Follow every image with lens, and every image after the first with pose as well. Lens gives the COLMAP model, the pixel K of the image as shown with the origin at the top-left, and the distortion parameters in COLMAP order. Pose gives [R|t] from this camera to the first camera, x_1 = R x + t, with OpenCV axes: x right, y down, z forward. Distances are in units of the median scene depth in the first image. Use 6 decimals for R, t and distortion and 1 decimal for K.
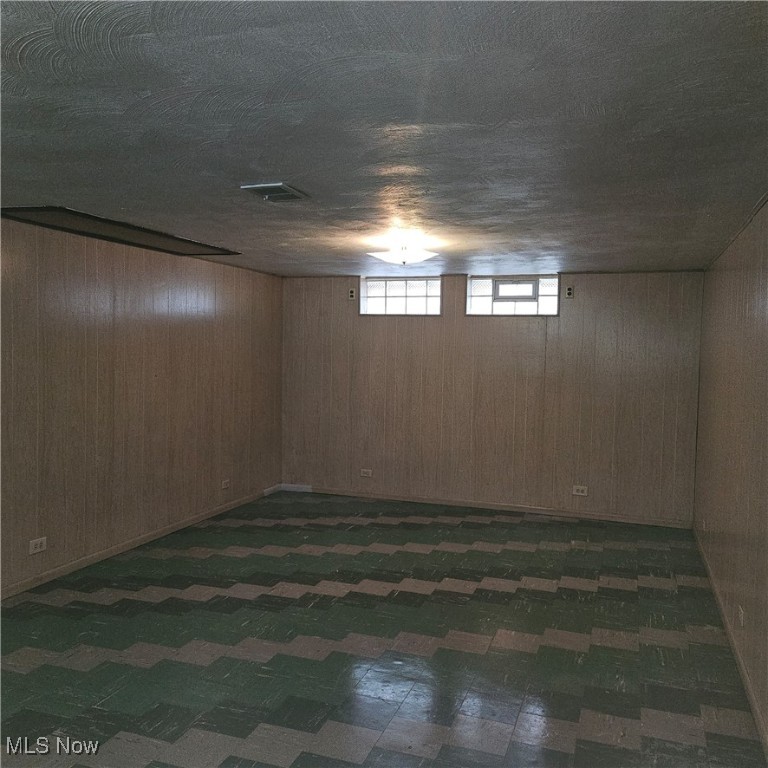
lens RADIAL K [[715.9, 0, 382.8], [0, 715.9, 383.9], [0, 0, 1]] dist [0.063778, -0.058519]
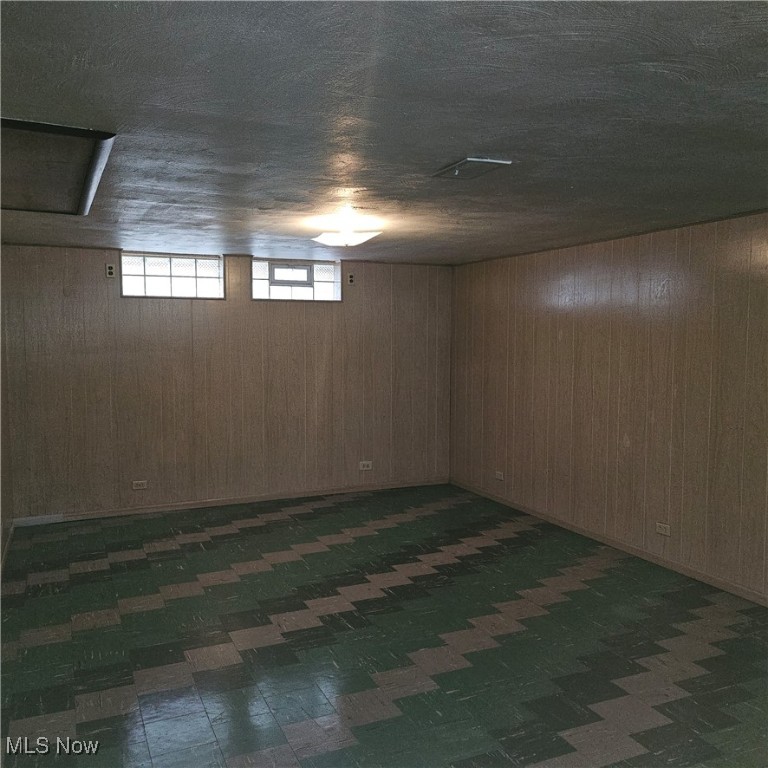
lens RADIAL K [[715.9, 0, 382.8], [0, 715.9, 383.9], [0, 0, 1]] dist [0.063778, -0.058519]
pose [[0.723190, -0.067205, 0.687372, -0.454887], [0.048680, 0.997739, 0.046333, -0.022597], [-0.688932, -0.000046, 0.724826, 0.219307]]
